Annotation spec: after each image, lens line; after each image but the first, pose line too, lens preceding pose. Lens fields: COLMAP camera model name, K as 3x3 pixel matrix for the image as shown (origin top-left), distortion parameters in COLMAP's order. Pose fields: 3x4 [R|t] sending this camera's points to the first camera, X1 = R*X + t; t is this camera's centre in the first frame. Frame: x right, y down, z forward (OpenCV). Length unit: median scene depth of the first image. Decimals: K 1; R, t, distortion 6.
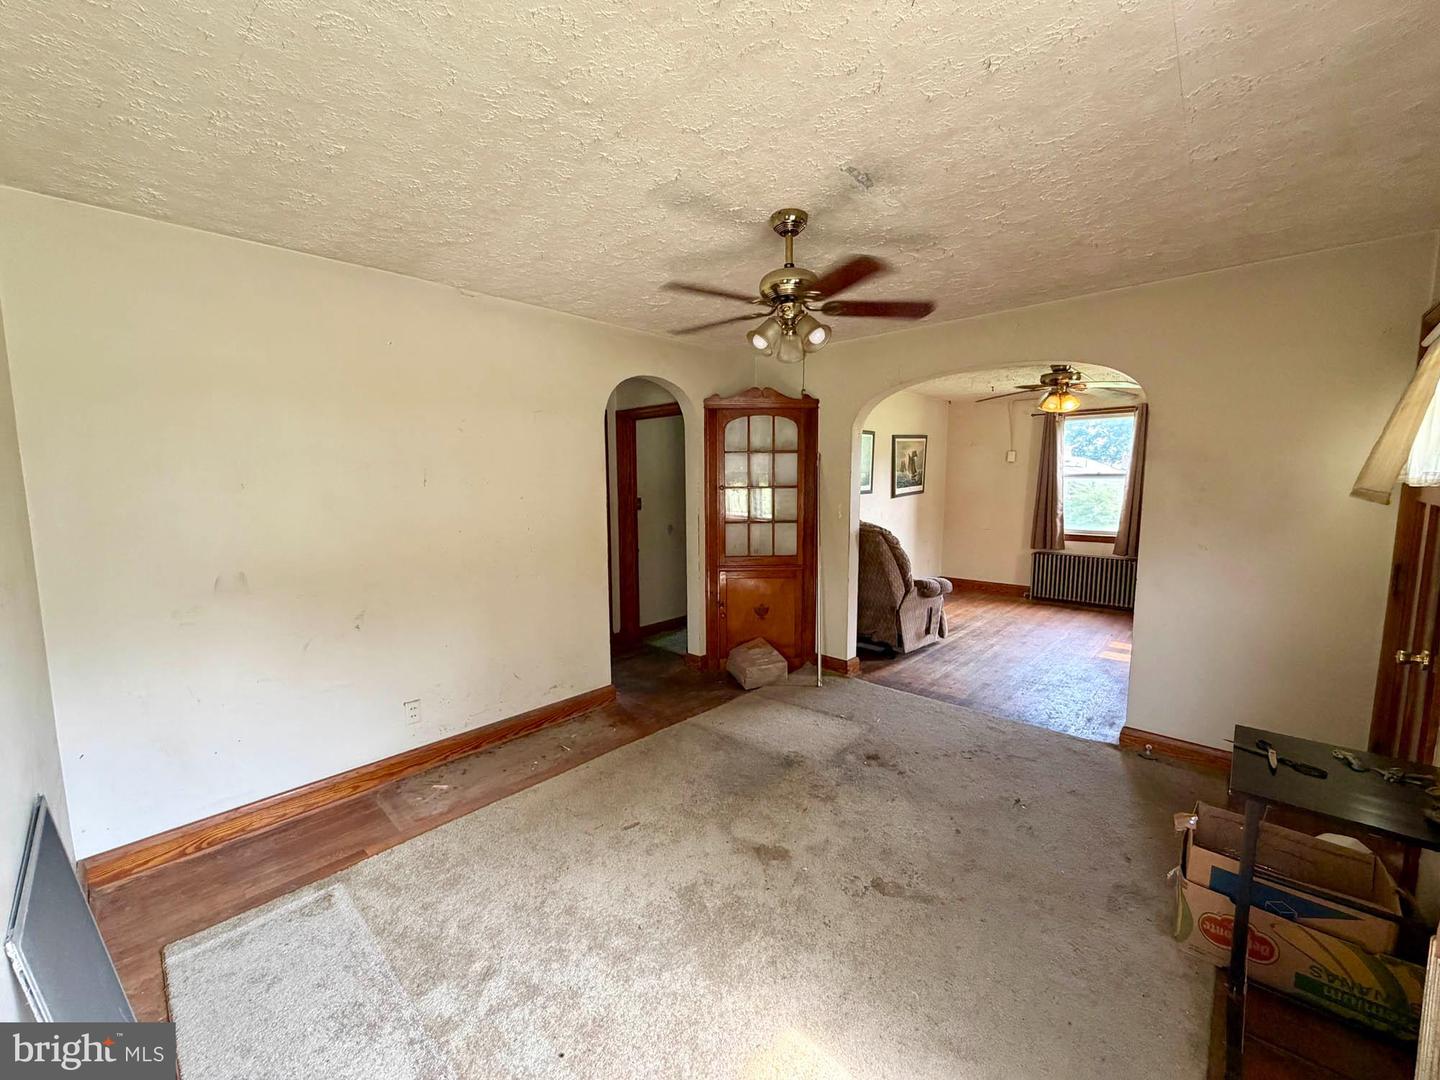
lens RADIAL K [[576.8, 0, 718.3], [0, 576.8, 540.7], [0, 0, 1]] dist [-0.001193, 0.000067]
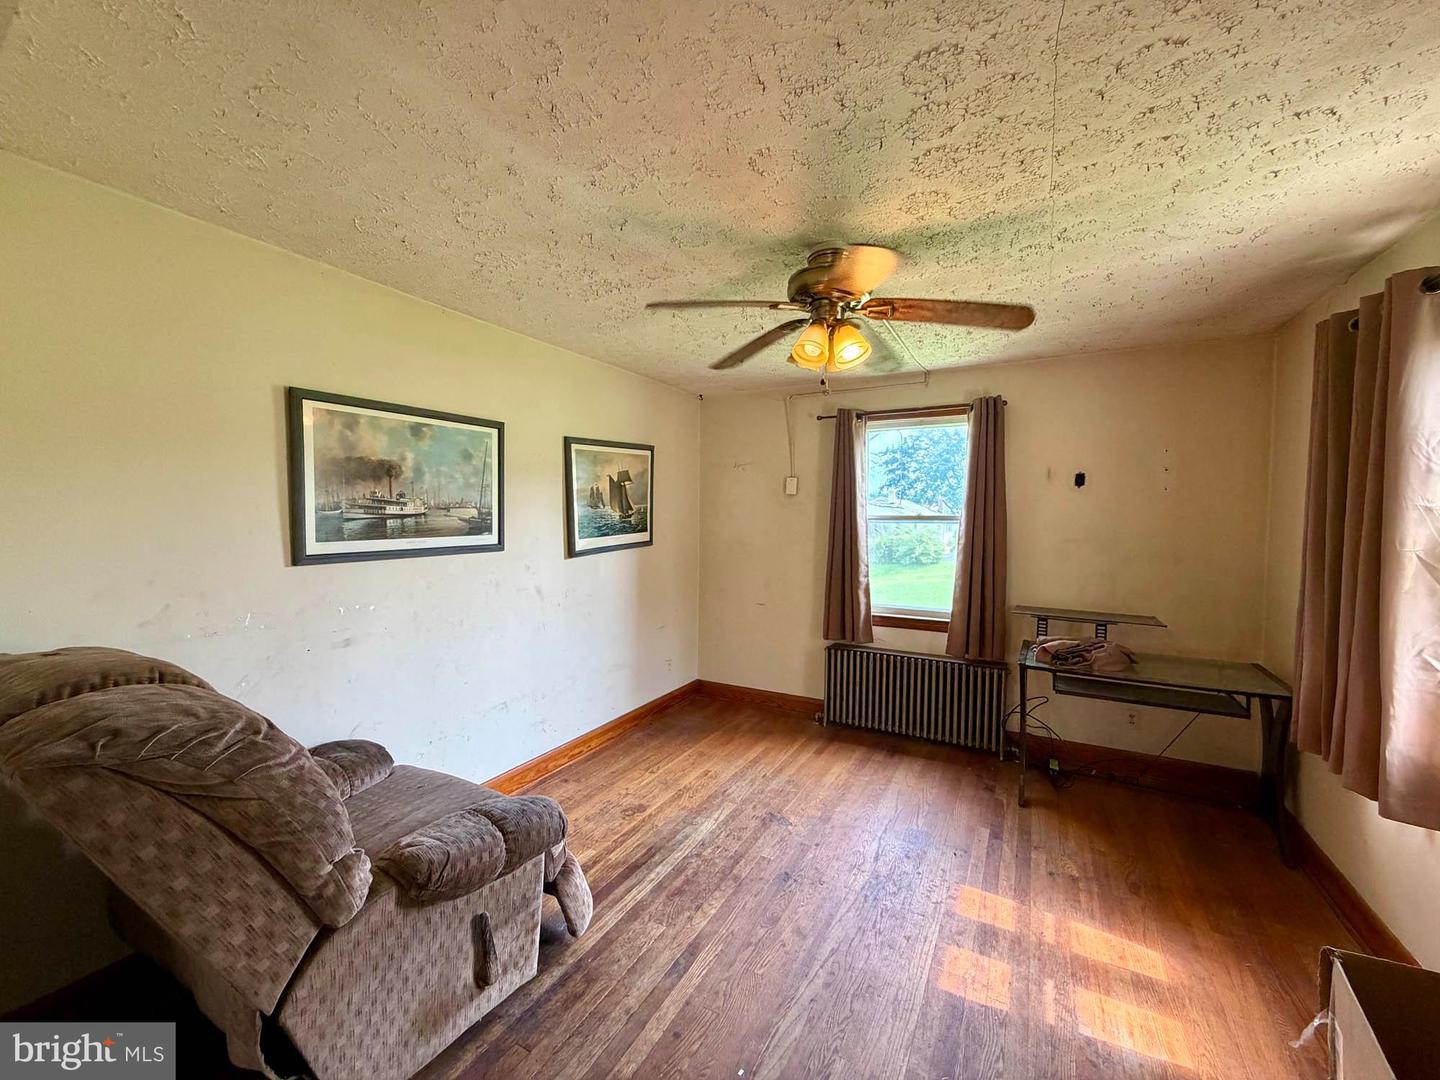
lens RADIAL K [[576.8, 0, 718.4], [0, 576.8, 537.8], [0, 0, 1]] dist [-0.001193, 0.000067]
pose [[0.969938, 0.003132, 0.243333, 0.299349], [0.014070, 0.997523, -0.068920, -0.052701], [-0.242946, 0.070272, 0.967491, 0.453873]]
